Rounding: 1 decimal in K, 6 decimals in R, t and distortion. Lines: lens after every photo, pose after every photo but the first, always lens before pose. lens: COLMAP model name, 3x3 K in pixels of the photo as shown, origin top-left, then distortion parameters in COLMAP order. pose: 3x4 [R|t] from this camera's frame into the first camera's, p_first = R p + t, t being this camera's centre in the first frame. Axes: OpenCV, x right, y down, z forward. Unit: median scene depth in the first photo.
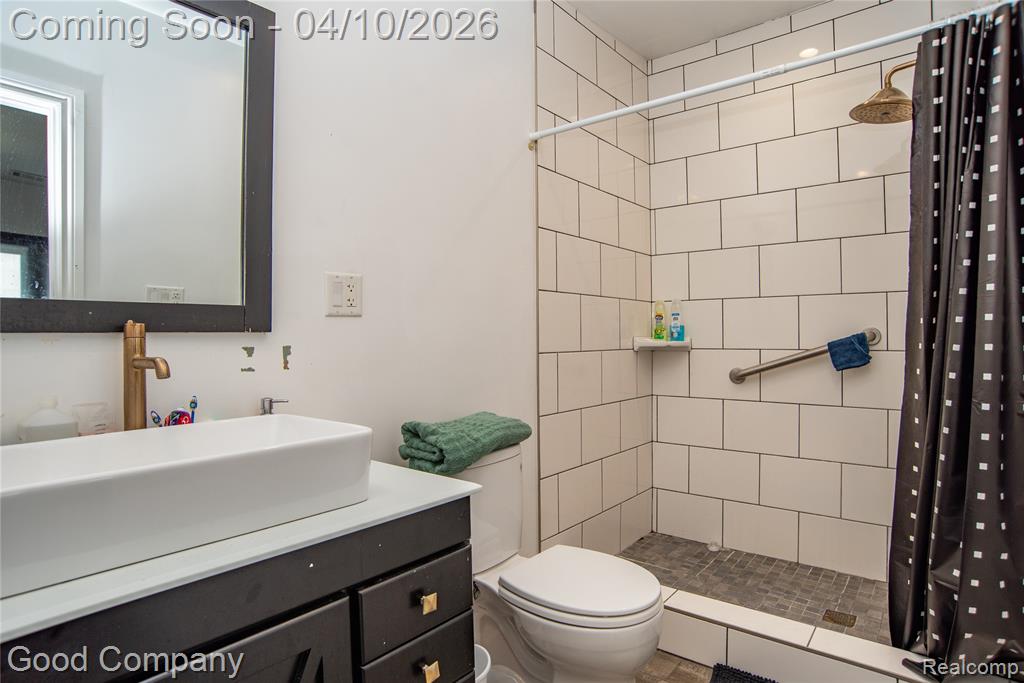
lens RADIAL K [[557.0, 0, 512.5], [0, 557.0, 338.7], [0, 0, 1]] dist [-0.000883, 0.002475]
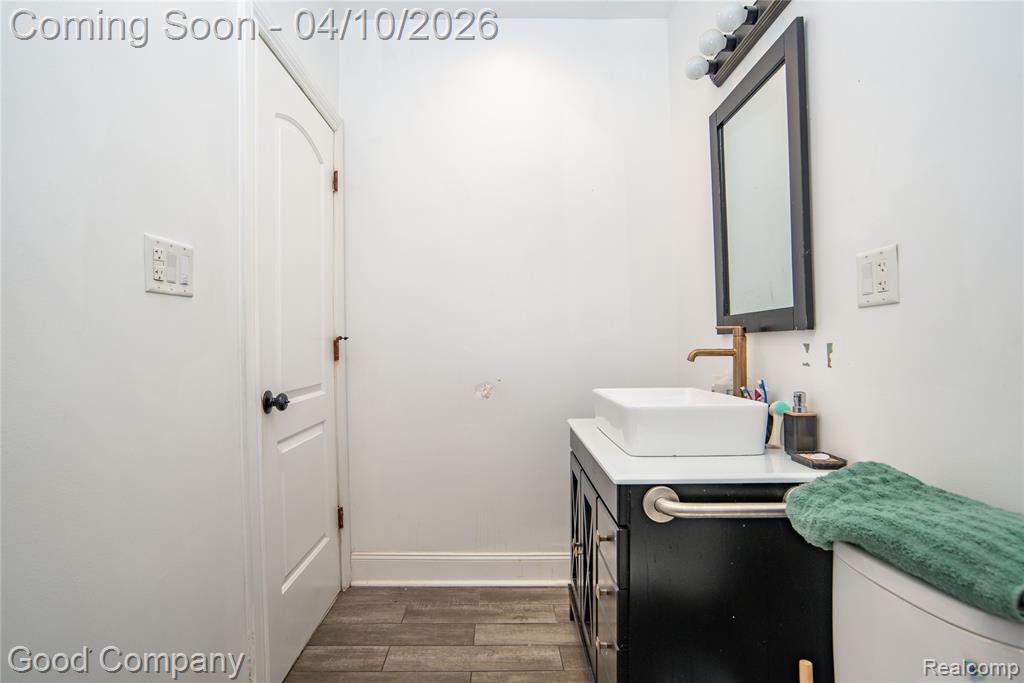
lens RADIAL K [[557.0, 0, 510.0], [0, 557.0, 341.7], [0, 0, 1]] dist [-0.000883, 0.002475]
pose [[-0.771573, 0.002117, -0.636137, 0.632398], [0.003159, 0.999995, -0.000503, 0.009213], [0.636133, -0.002398, -0.771576, 1.390727]]
